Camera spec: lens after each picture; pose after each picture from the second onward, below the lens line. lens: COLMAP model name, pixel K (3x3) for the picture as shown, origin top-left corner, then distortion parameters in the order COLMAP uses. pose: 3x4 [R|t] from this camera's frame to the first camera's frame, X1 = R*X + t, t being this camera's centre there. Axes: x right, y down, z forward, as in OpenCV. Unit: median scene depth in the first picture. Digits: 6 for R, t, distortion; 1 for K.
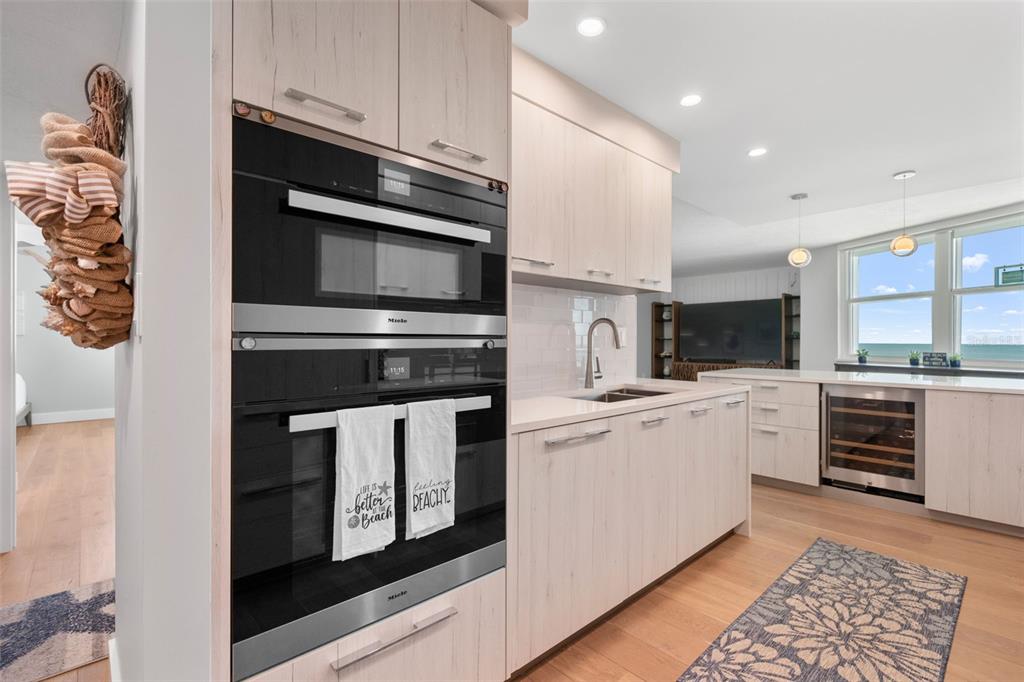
lens RADIAL K [[457.8, 0, 513.6], [0, 457.8, 344.3], [0, 0, 1]] dist [-0.005980, 0.000617]
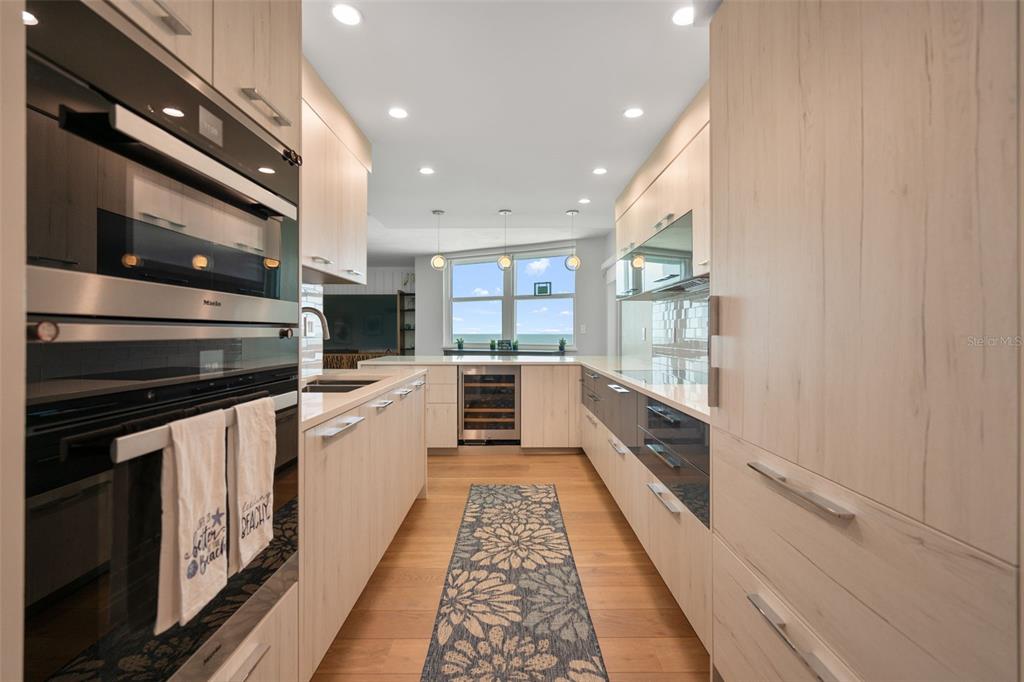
lens RADIAL K [[457.8, 0, 517.8], [0, 457.8, 334.0], [0, 0, 1]] dist [-0.005980, 0.000617]
pose [[0.674070, -0.002215, 0.738664, -0.294586], [0.003734, 0.999993, -0.000409, 0.002112], [-0.738658, 0.003033, 0.674074, 0.052911]]
